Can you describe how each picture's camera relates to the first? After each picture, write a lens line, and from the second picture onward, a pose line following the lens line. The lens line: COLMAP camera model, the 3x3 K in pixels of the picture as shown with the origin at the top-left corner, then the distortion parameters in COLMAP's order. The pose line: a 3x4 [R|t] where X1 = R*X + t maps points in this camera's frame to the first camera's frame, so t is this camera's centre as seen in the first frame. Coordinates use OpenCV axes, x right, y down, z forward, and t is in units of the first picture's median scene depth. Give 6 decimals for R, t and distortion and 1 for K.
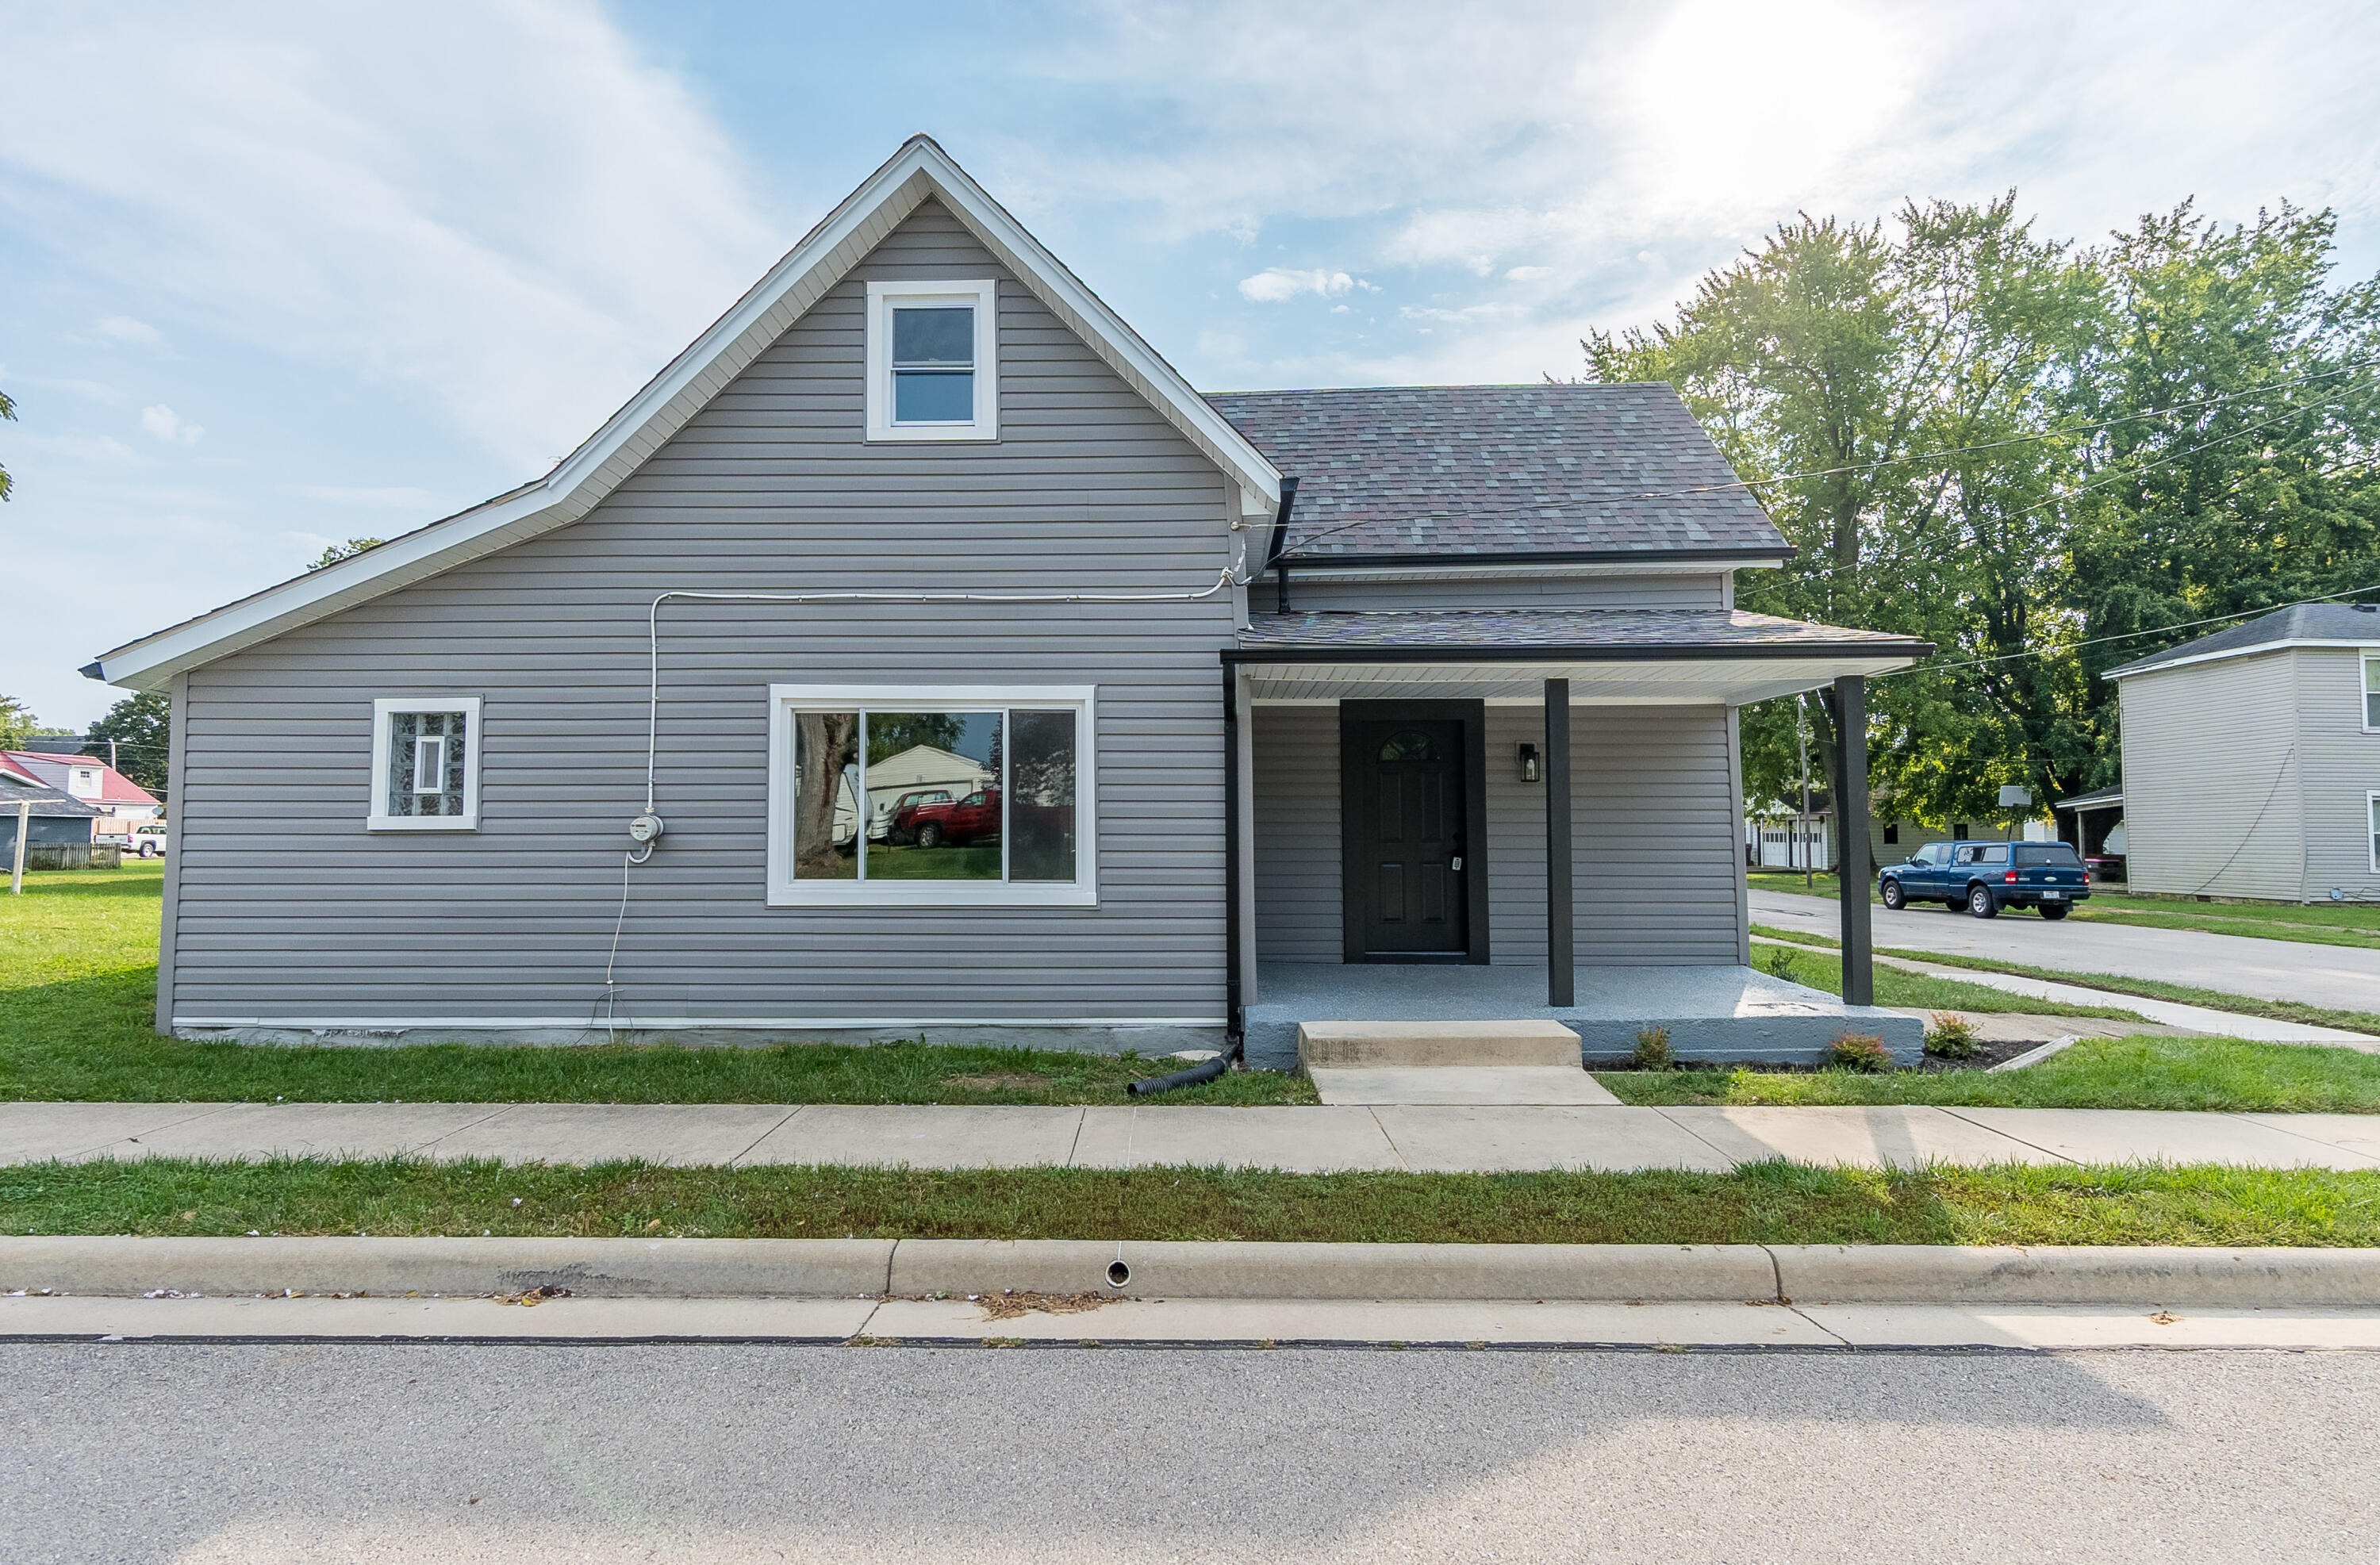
lens RADIAL K [[1220.3, 0, 1183.7], [0, 1220.3, 774.3], [0, 0, 1]] dist [-0.020831, 0.000922]
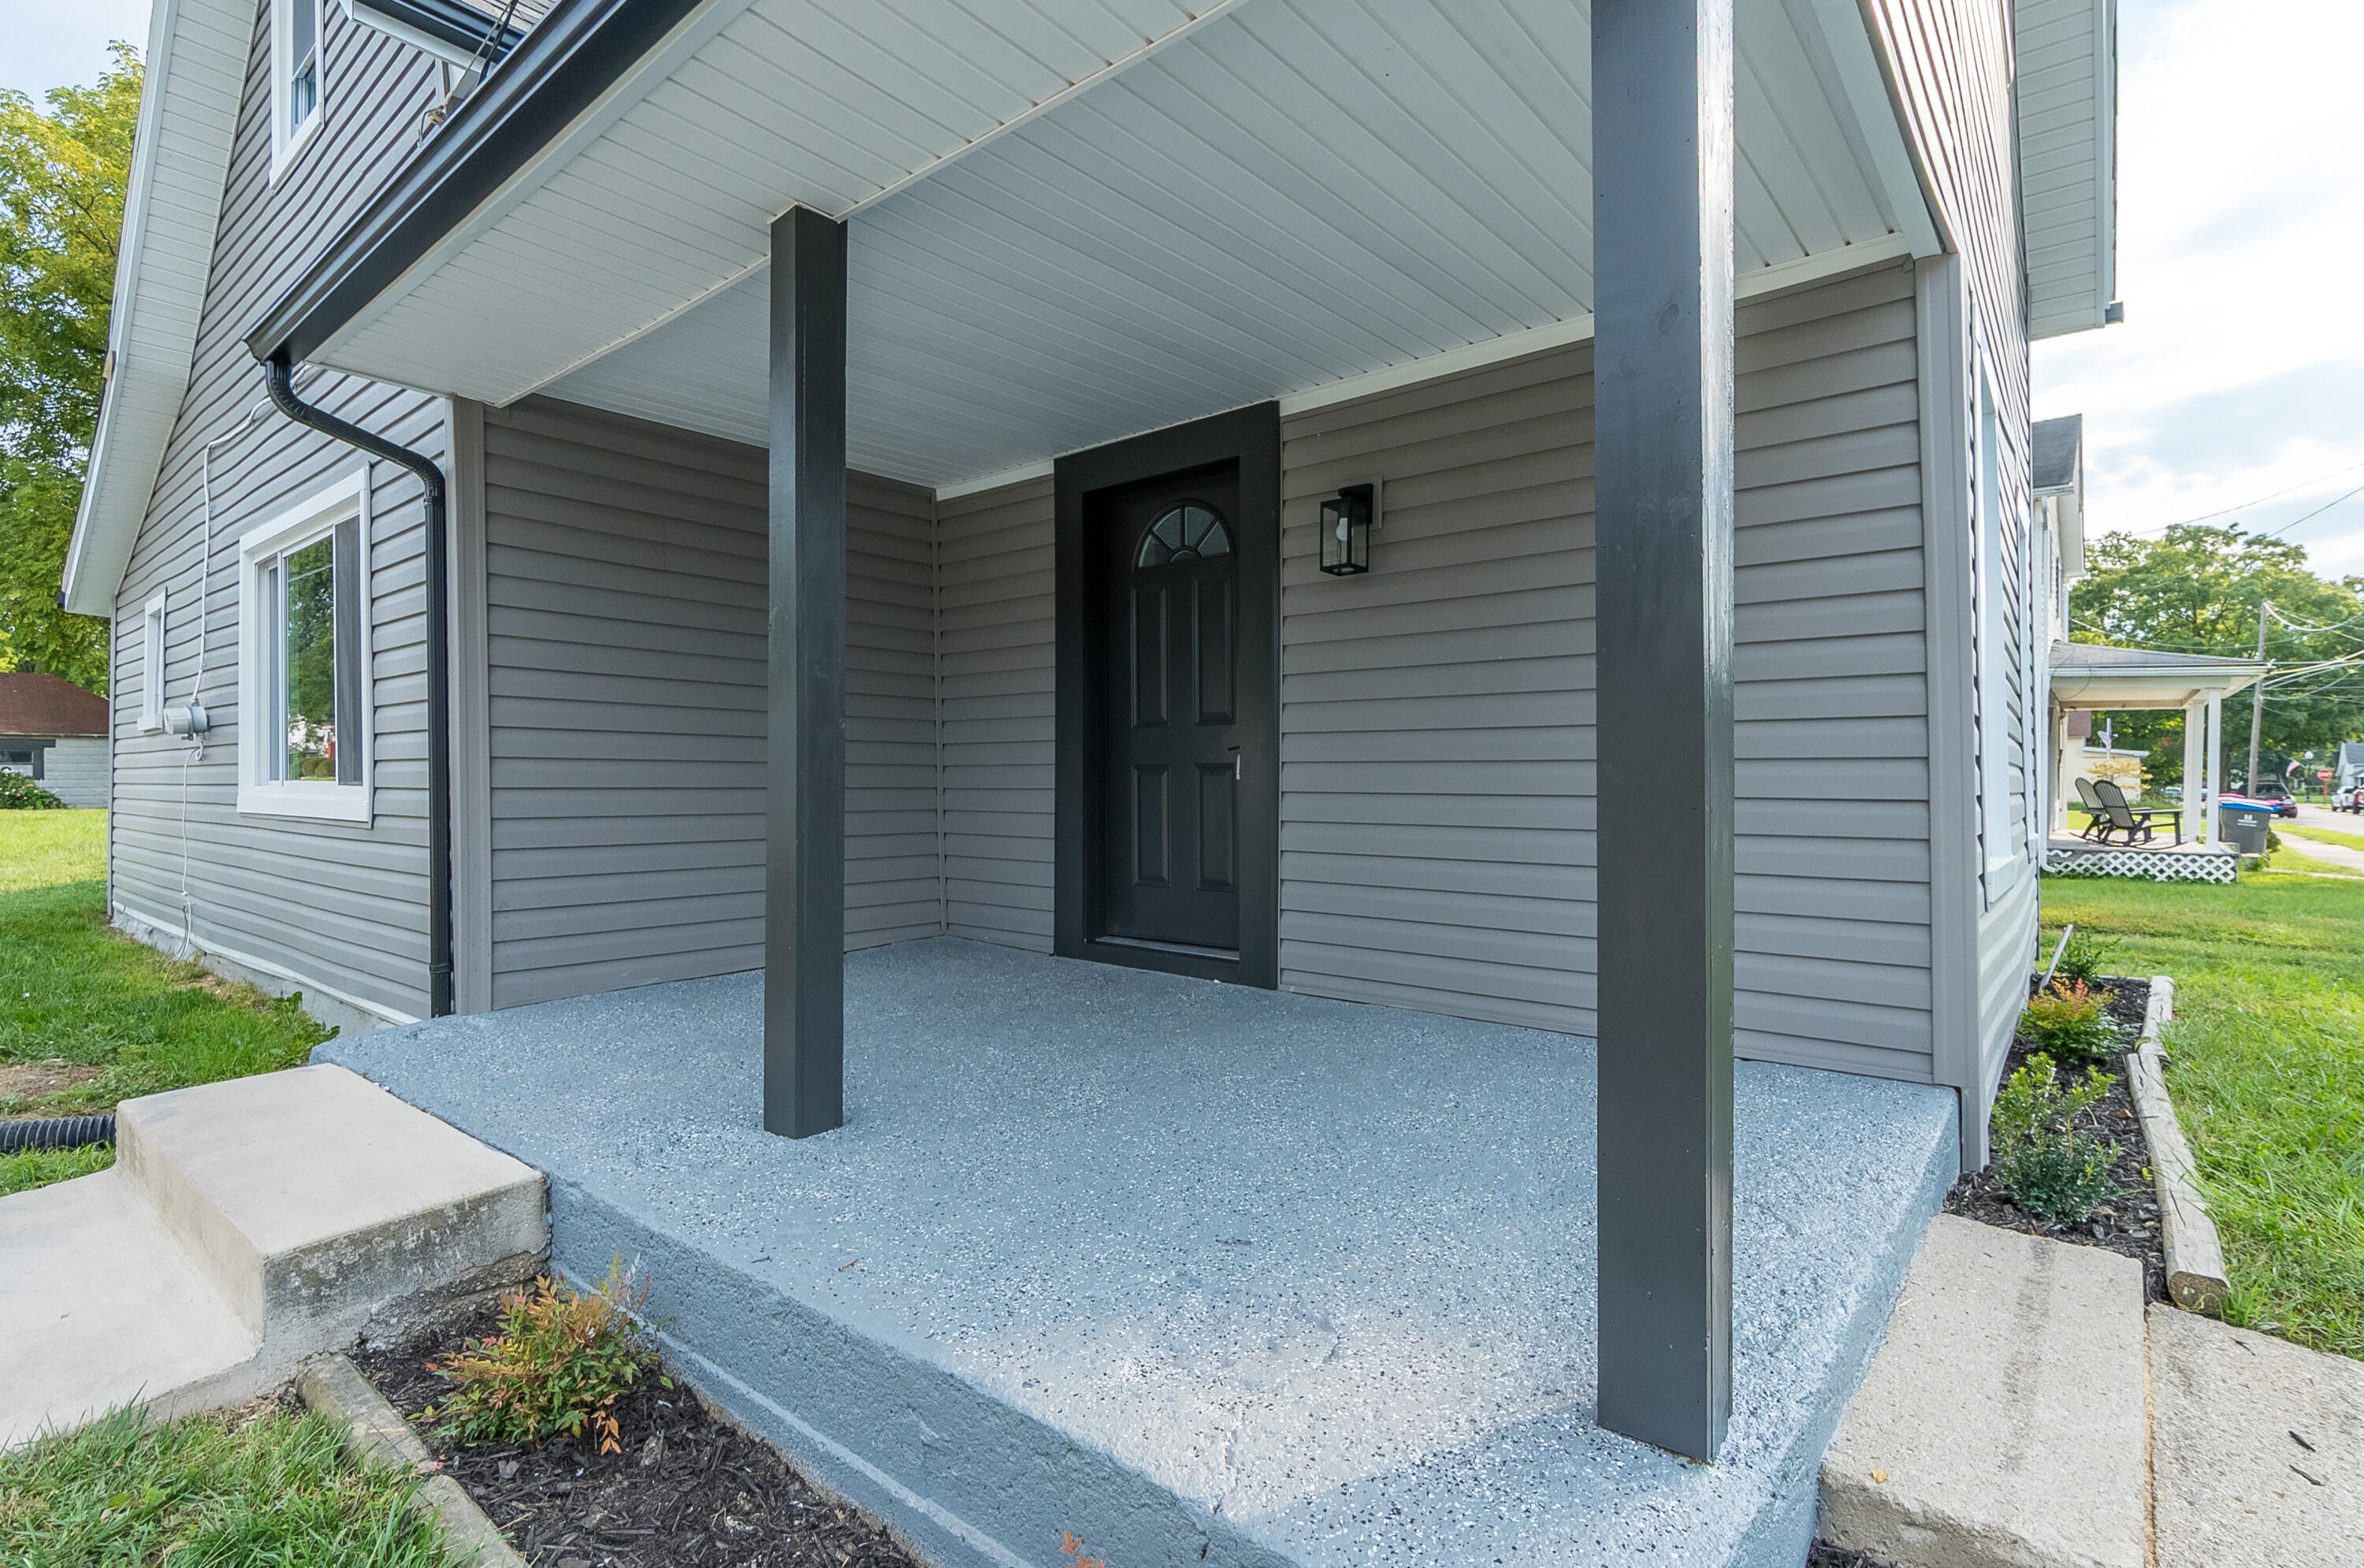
lens RADIAL K [[1095.7, 0, 1187.5], [0, 1095.7, 785.2], [0, 0, 1]] dist [-0.005910, -0.000709]
pose [[0.775282, 0.005077, -0.631595, 0.540955], [0.028171, 0.998695, 0.042608, 0.069826], [0.630987, -0.050826, 0.774127, 0.753847]]
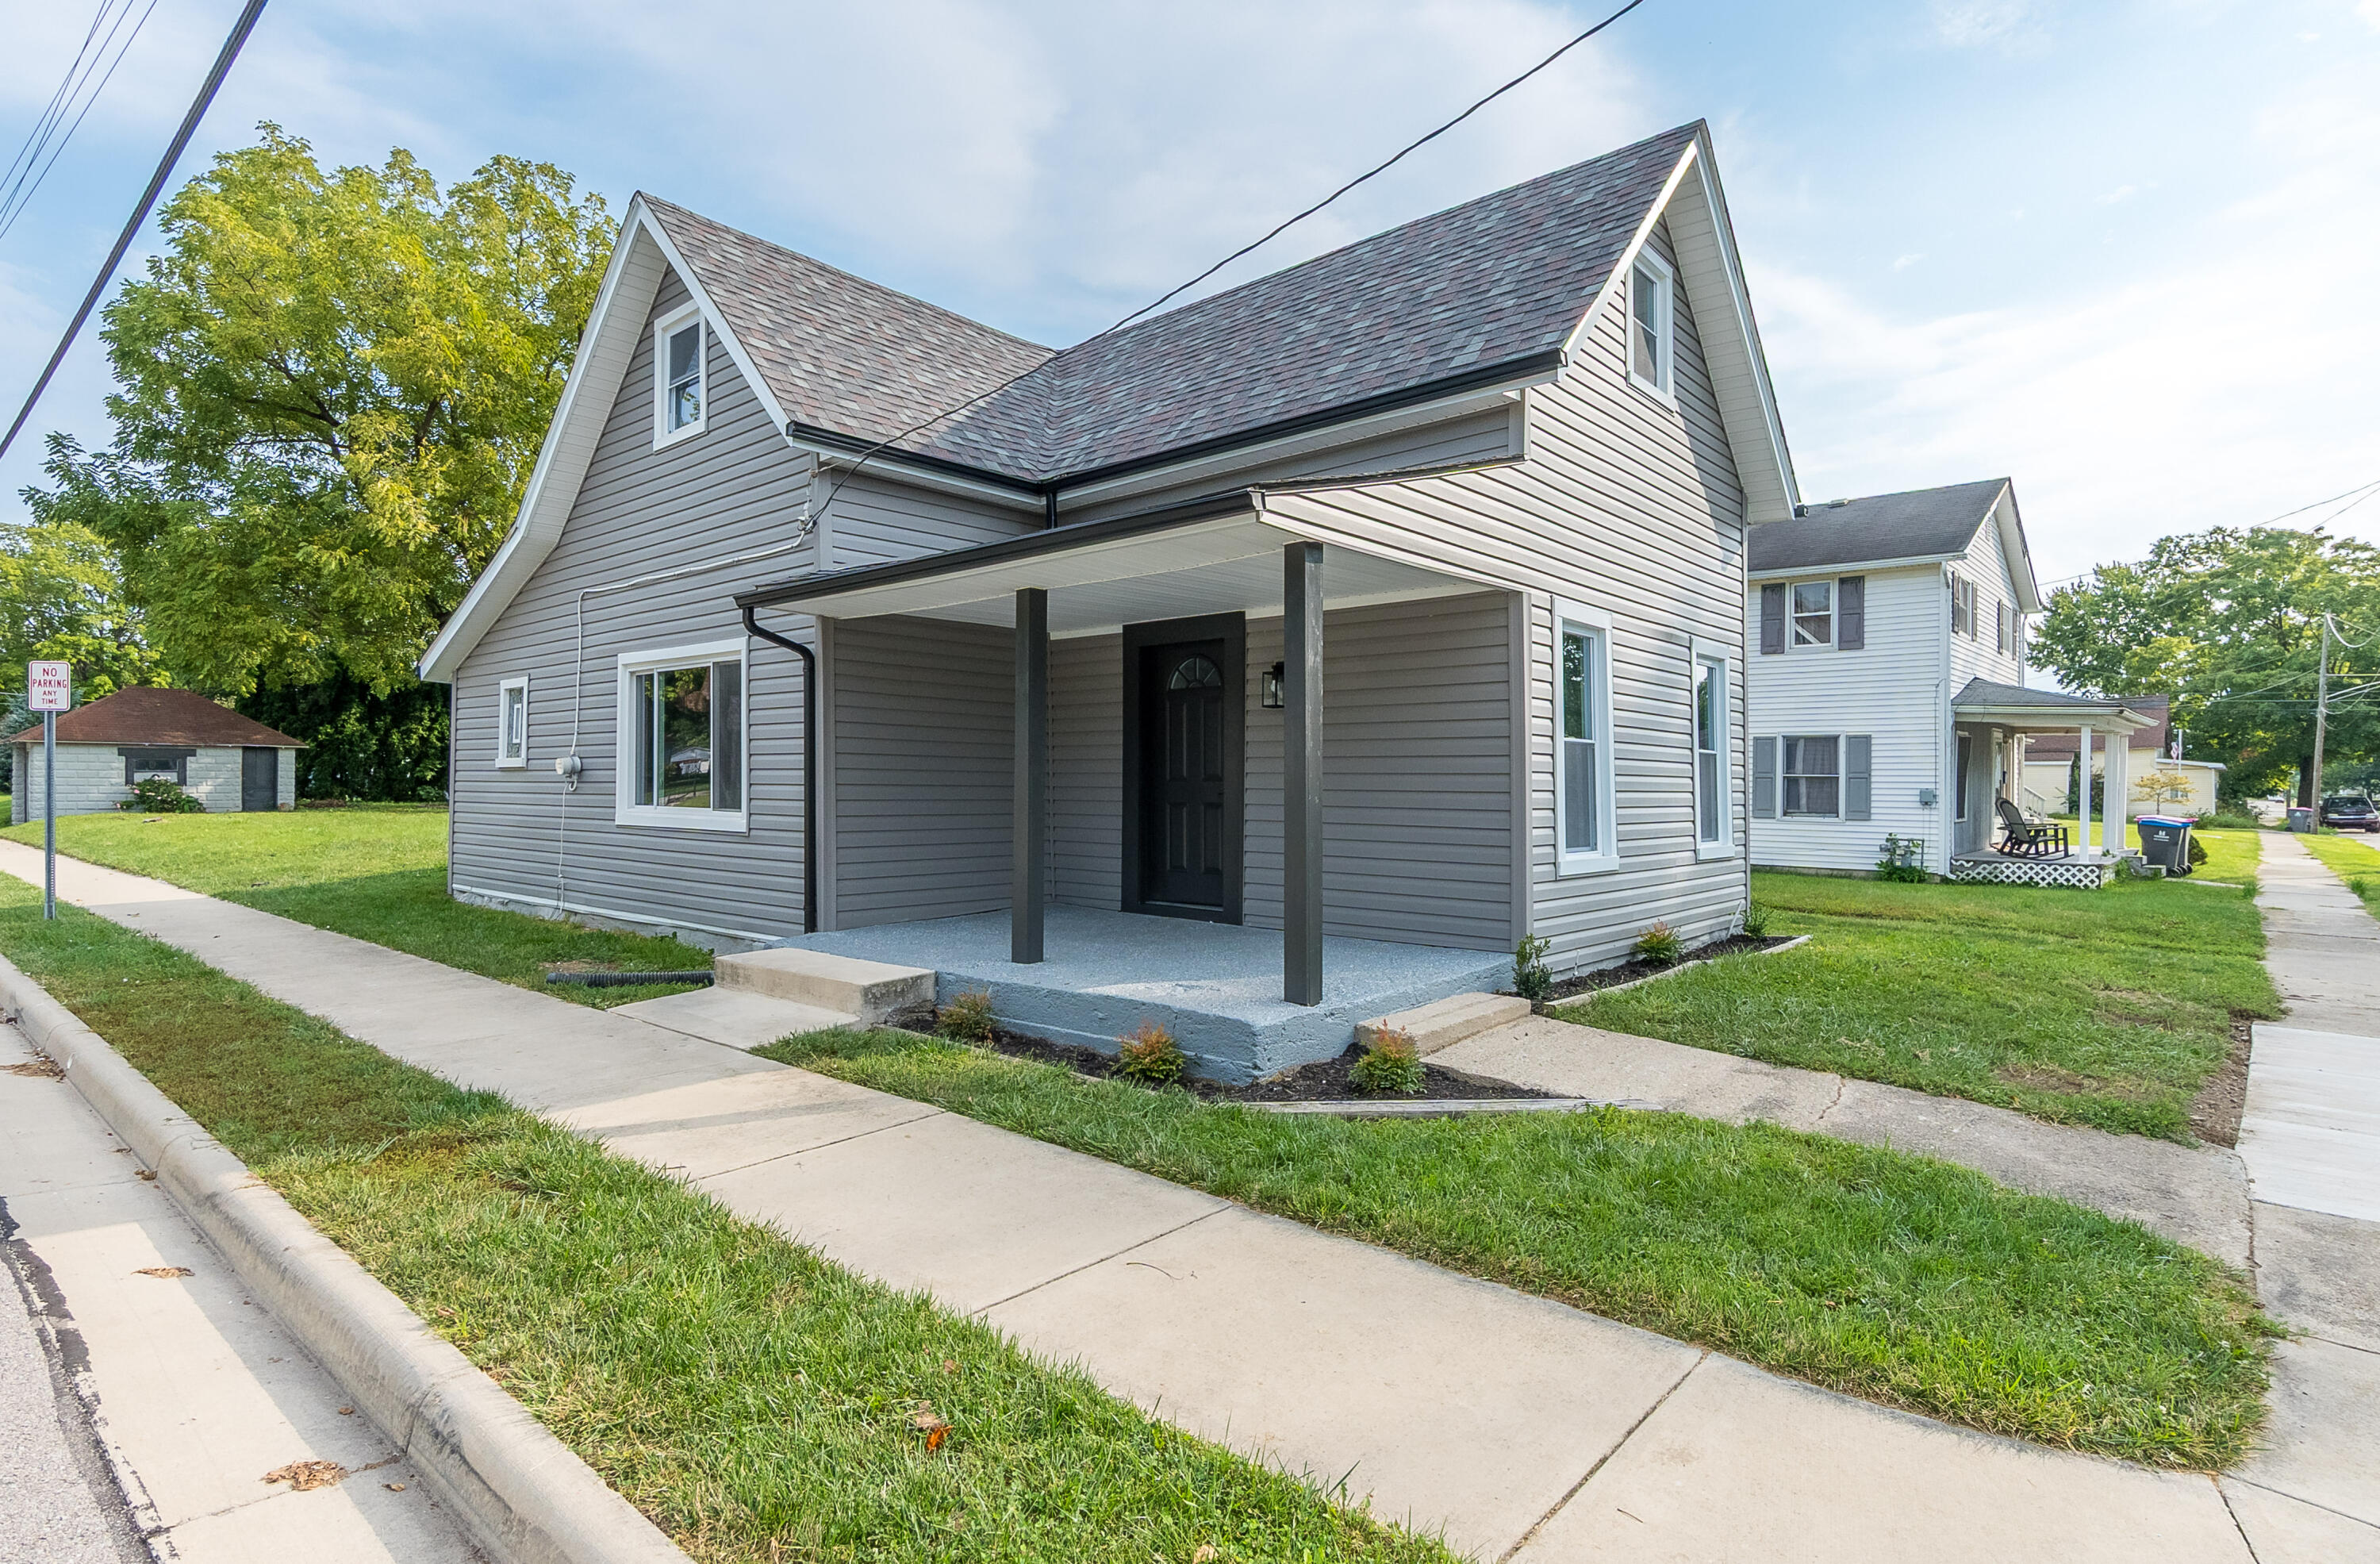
lens RADIAL K [[1220.5, 0, 1197.7], [0, 1220.5, 775.1], [0, 0, 1]] dist [-0.020831, 0.000922]
pose [[0.752131, 0.001571, -0.659011, 0.884484], [0.024800, 0.999221, 0.030686, 0.028144], [0.658547, -0.039424, 0.751507, 0.390999]]
